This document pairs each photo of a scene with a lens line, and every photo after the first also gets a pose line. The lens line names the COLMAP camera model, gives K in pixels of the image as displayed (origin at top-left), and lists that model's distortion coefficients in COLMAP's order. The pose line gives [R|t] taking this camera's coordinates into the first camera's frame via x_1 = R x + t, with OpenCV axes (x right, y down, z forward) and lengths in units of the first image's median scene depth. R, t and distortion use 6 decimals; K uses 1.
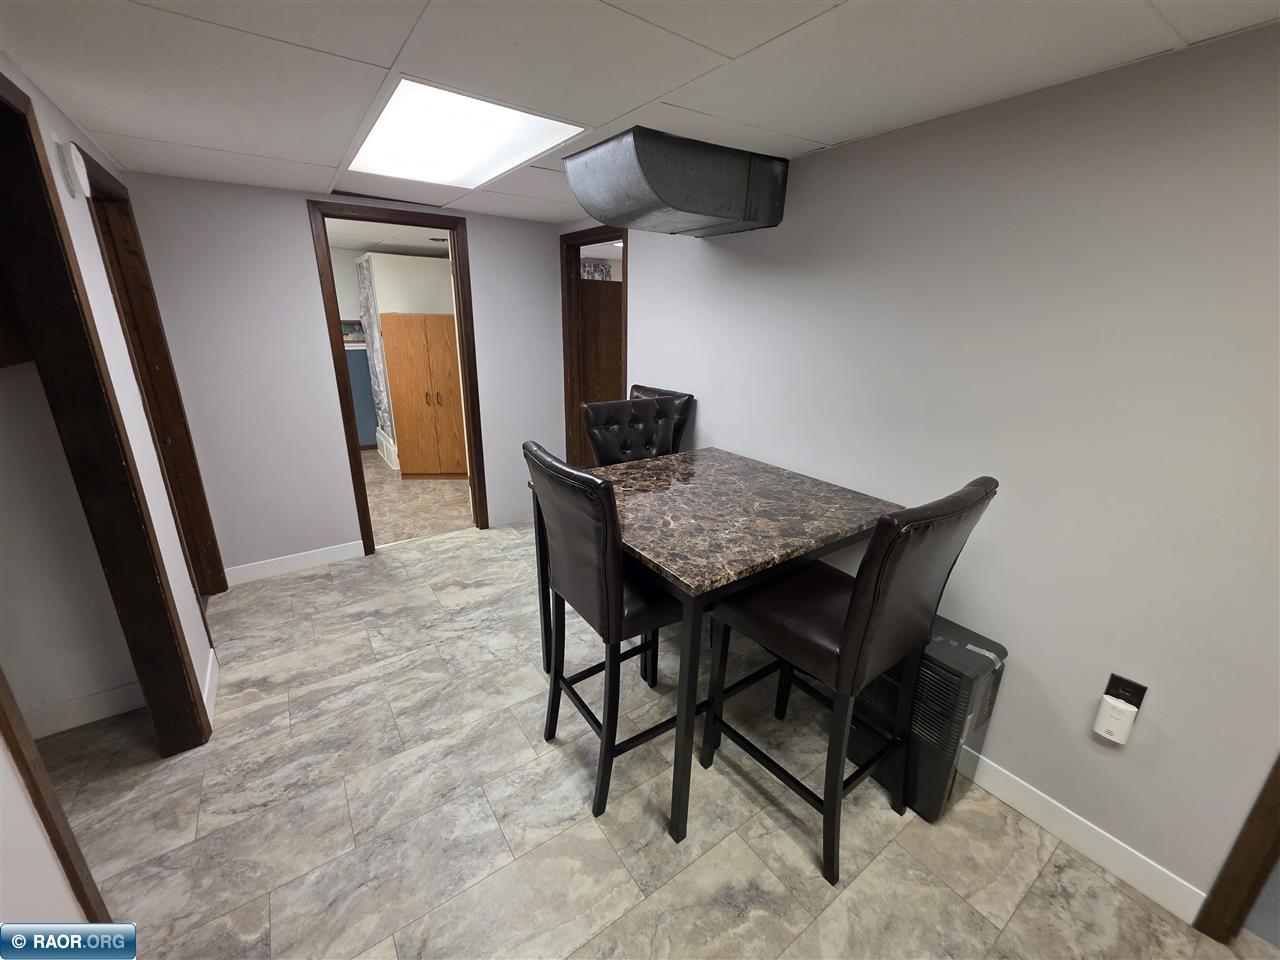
lens RADIAL K [[511.6, 0, 642.1], [0, 511.6, 477.0], [0, 0, 1]] dist [0.002627, -0.000912]
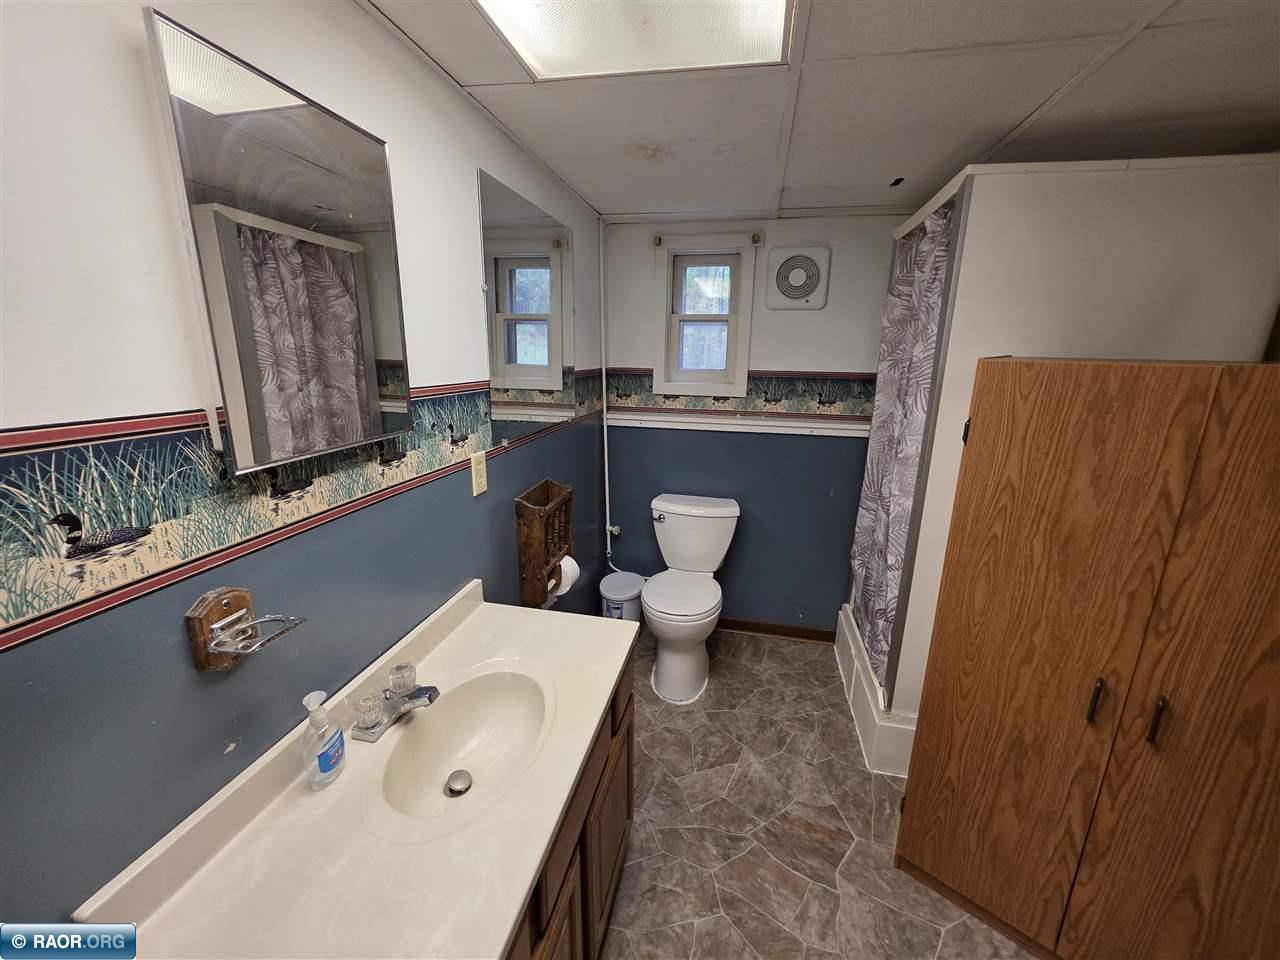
lens RADIAL K [[511.6, 0, 641.5], [0, 511.6, 484.0], [0, 0, 1]] dist [0.002627, -0.000912]
pose [[0.675222, 0.179376, -0.715471, -0.394691], [-0.227393, 0.973358, 0.029429, -0.204303], [0.701689, 0.142822, 0.698022, 0.640200]]
